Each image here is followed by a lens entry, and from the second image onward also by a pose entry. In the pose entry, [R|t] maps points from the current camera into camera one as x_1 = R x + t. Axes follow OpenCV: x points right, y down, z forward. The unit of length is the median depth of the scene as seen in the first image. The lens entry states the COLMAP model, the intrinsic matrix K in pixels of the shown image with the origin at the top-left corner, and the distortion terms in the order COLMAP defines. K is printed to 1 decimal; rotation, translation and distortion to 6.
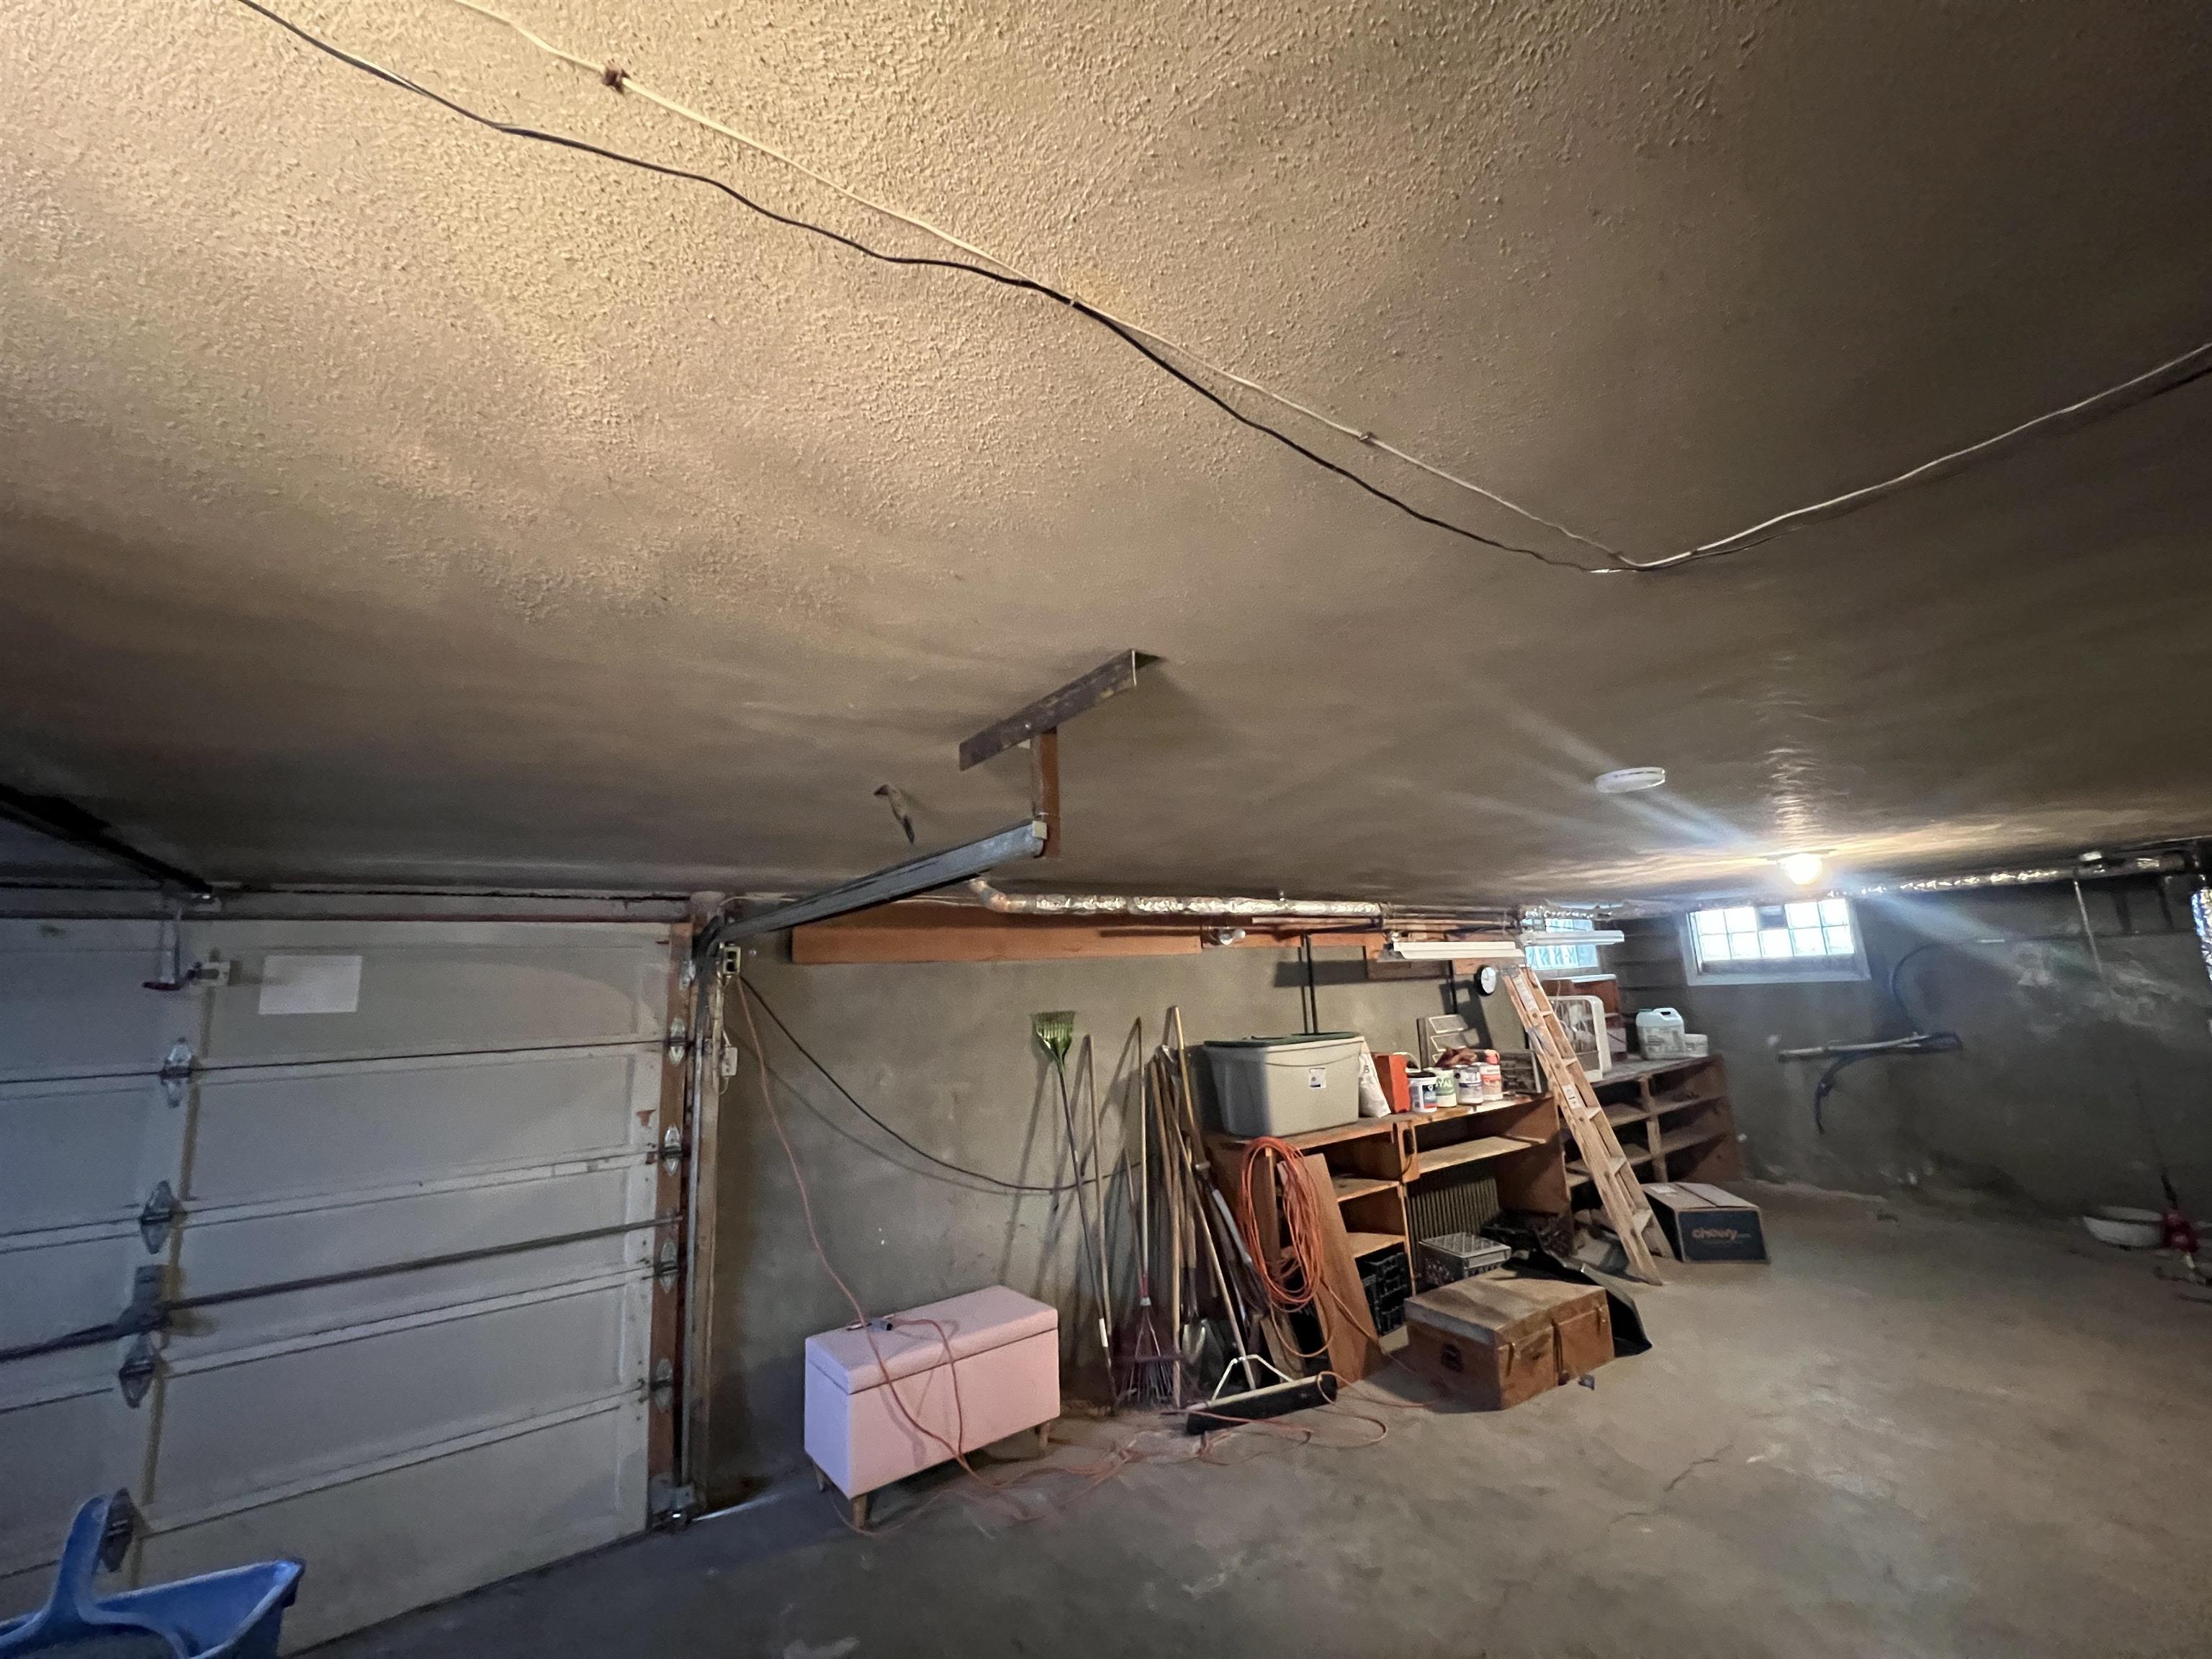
lens RADIAL K [[880.7, 0, 1106.9], [0, 880.7, 839.0], [0, 0, 1]] dist [0.000370, -0.000176]
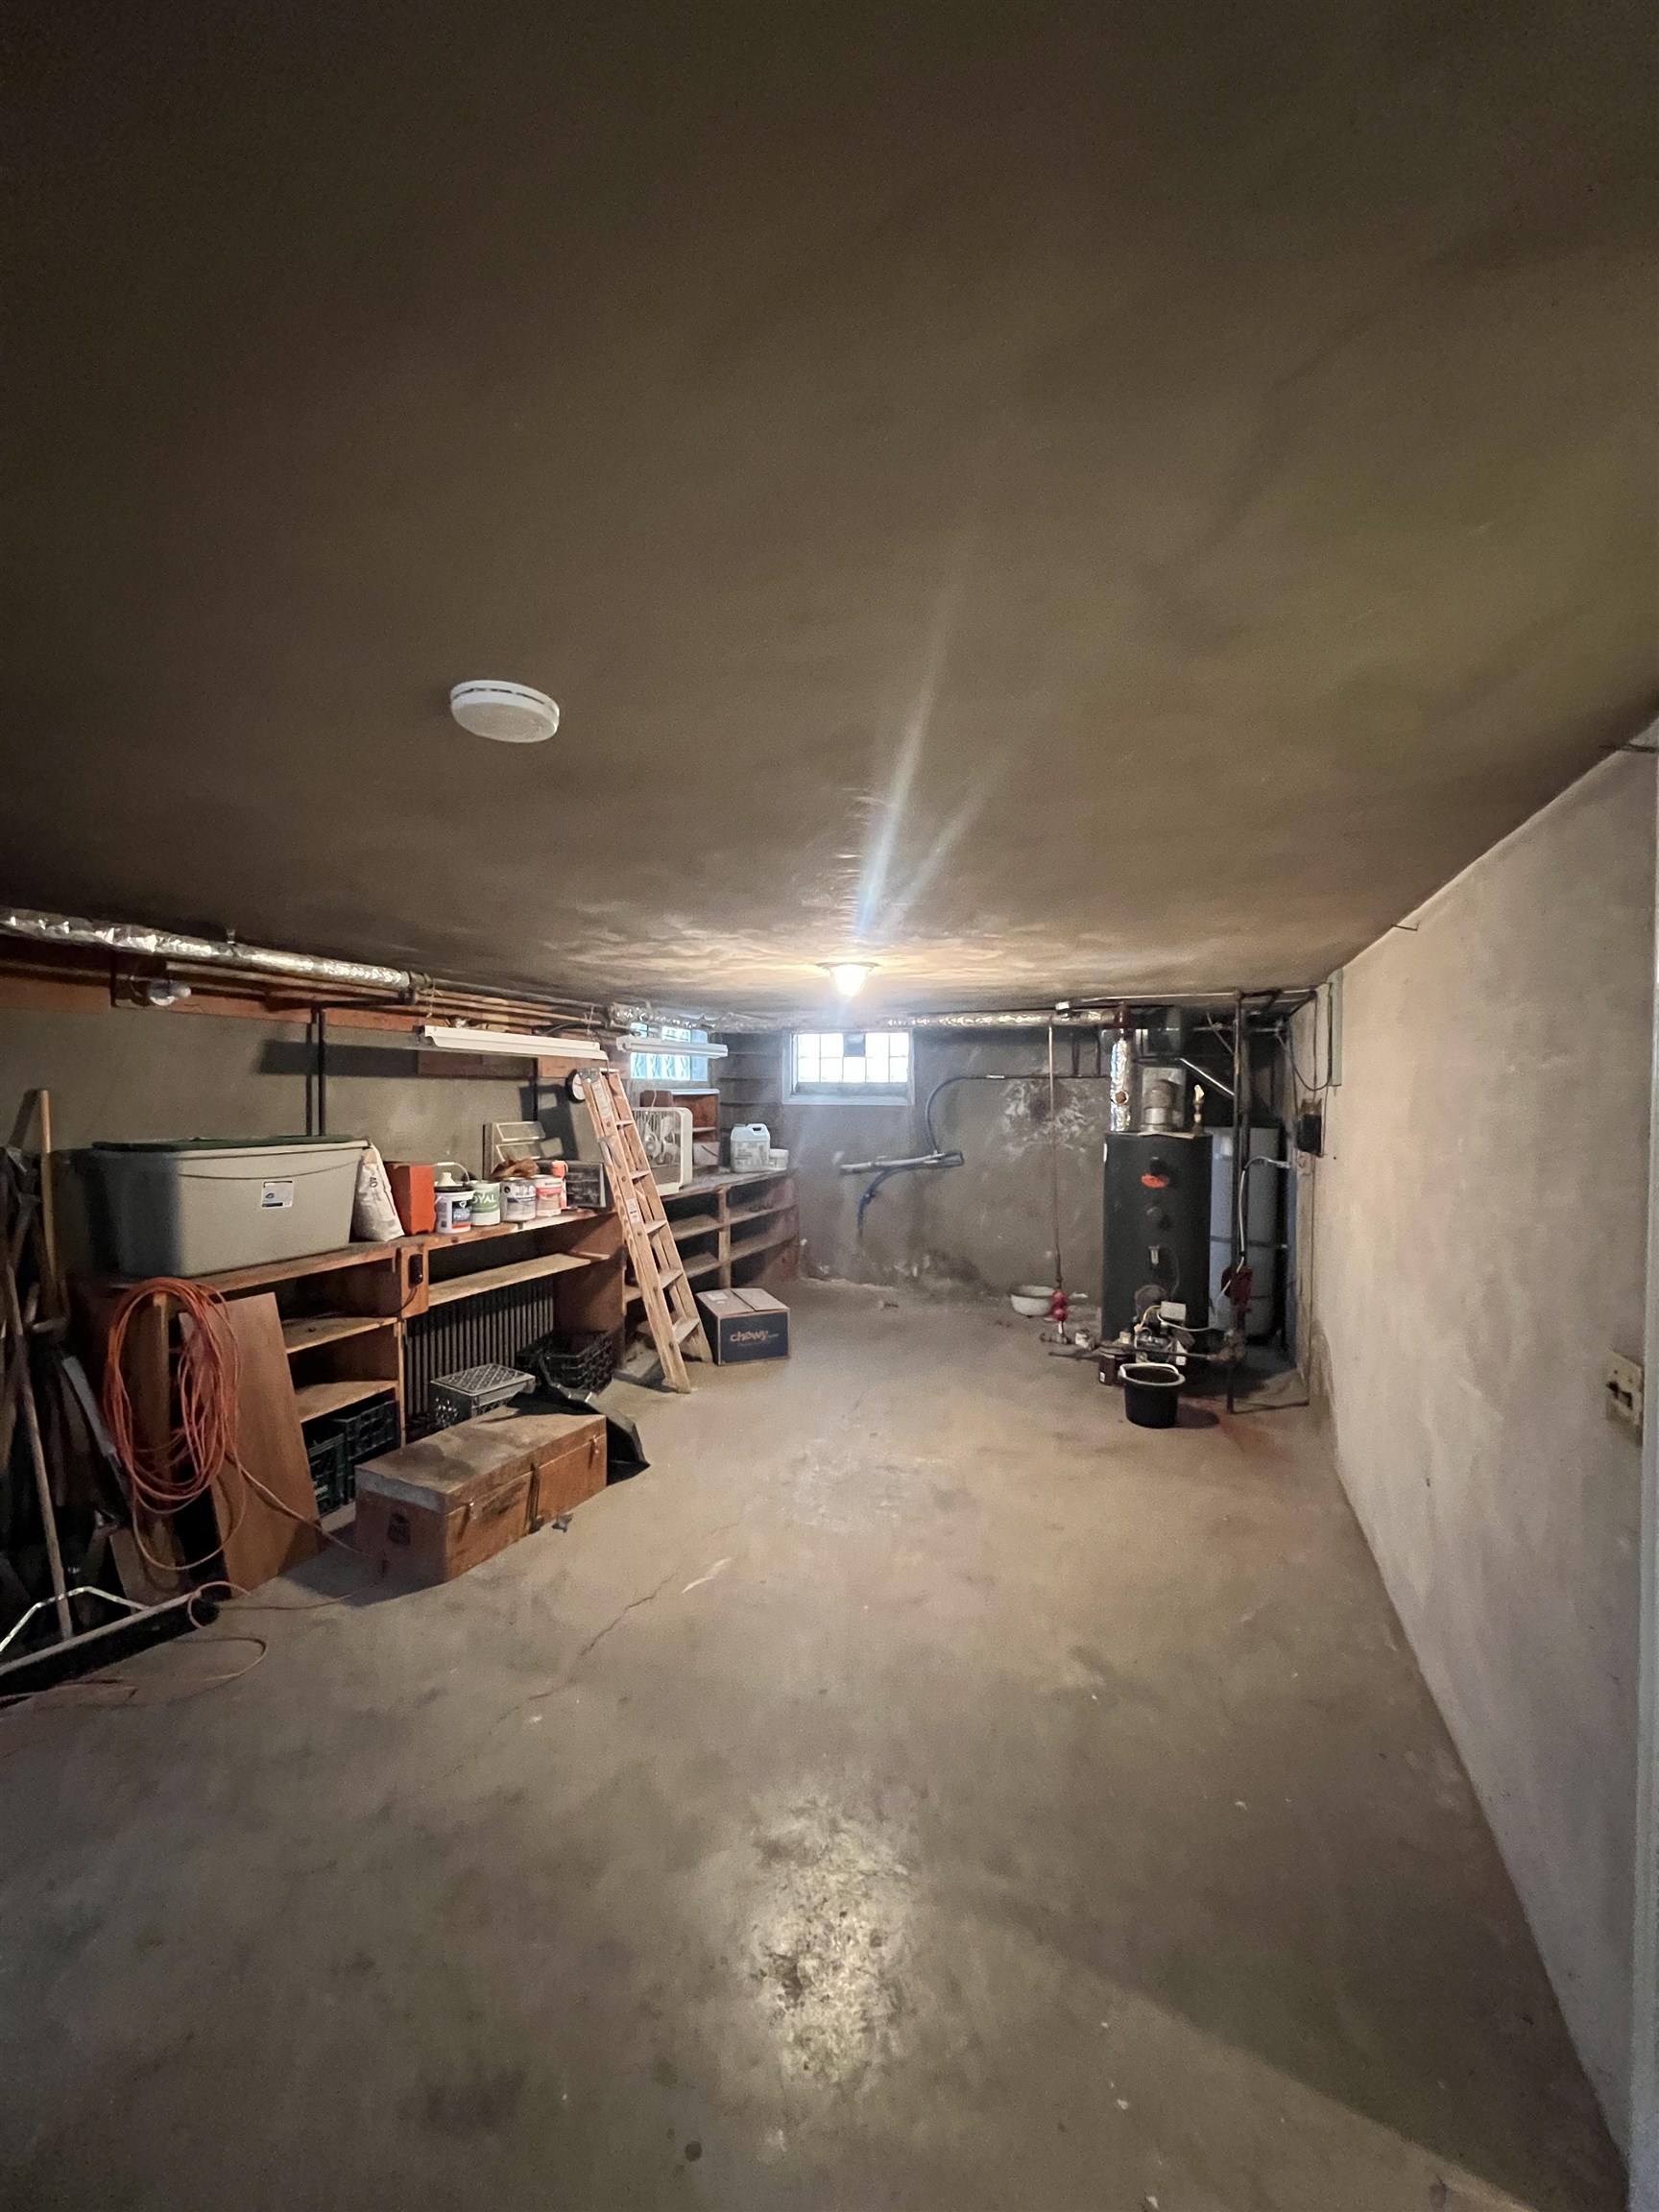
lens RADIAL K [[880.7, 0, 824.6], [0, 880.7, 1108.6], [0, 0, 1]] dist [0.000370, -0.000176]
pose [[0.840729, 0.044330, 0.539638, 0.207452], [-0.137060, 0.981607, 0.132896, 0.038250], [-0.523822, -0.185693, 0.831342, 0.152890]]
